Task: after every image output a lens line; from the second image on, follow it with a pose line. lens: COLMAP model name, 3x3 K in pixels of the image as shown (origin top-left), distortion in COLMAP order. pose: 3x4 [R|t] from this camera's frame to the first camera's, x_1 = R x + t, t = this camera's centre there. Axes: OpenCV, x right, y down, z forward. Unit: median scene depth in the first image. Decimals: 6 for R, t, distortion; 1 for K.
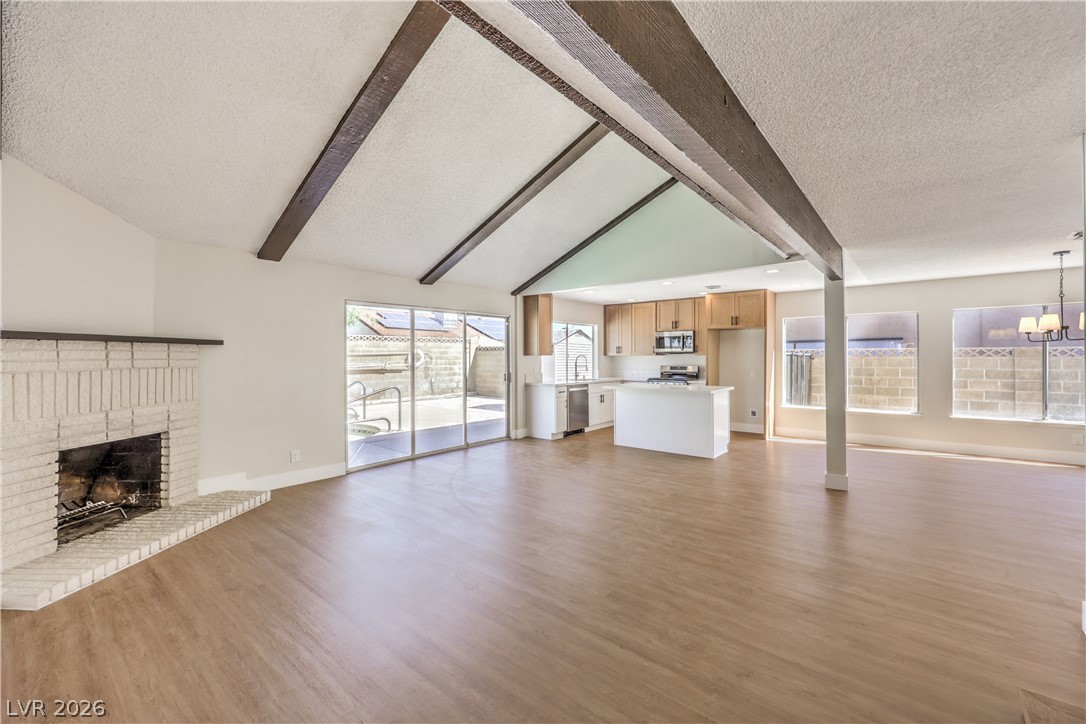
lens RADIAL K [[442.6, 0, 548.9], [0, 442.6, 360.4], [0, 0, 1]] dist [-0.000063, 0.000156]
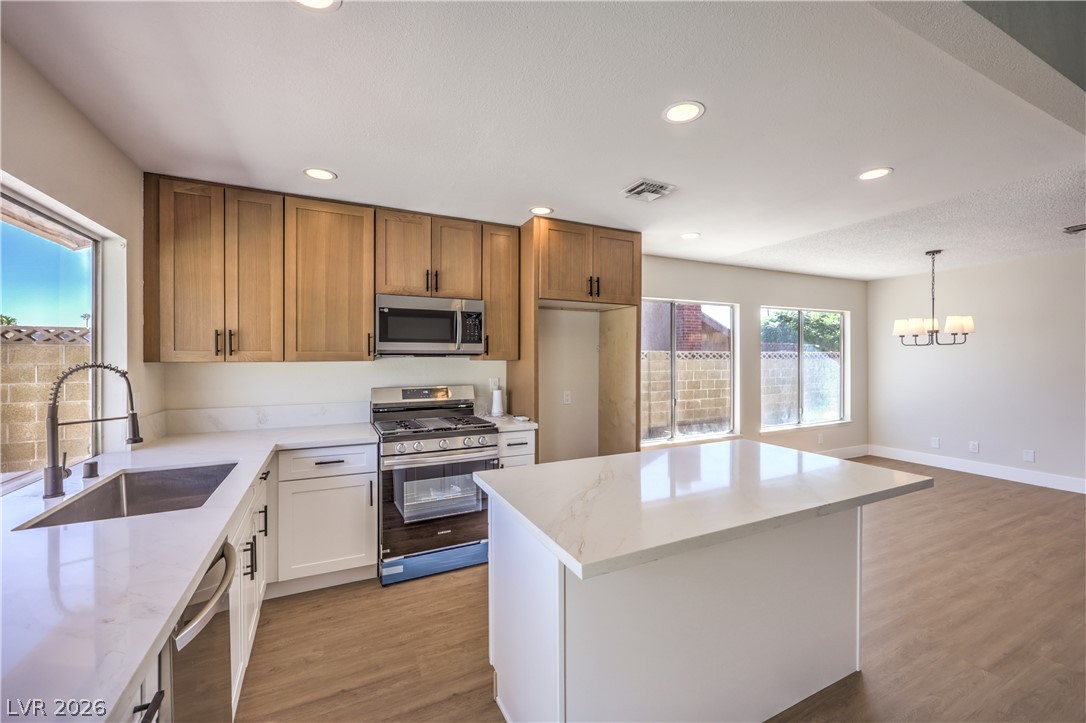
lens RADIAL K [[443.7, 0, 549.7], [0, 443.7, 357.1], [0, 0, 1]] dist [-0.000459, 0.000062]
pose [[0.405816, -0.000897, 0.913954, -0.026217], [0.007354, 0.999970, -0.002284, -0.014714], [-0.913925, 0.007648, 0.405811, 0.844885]]
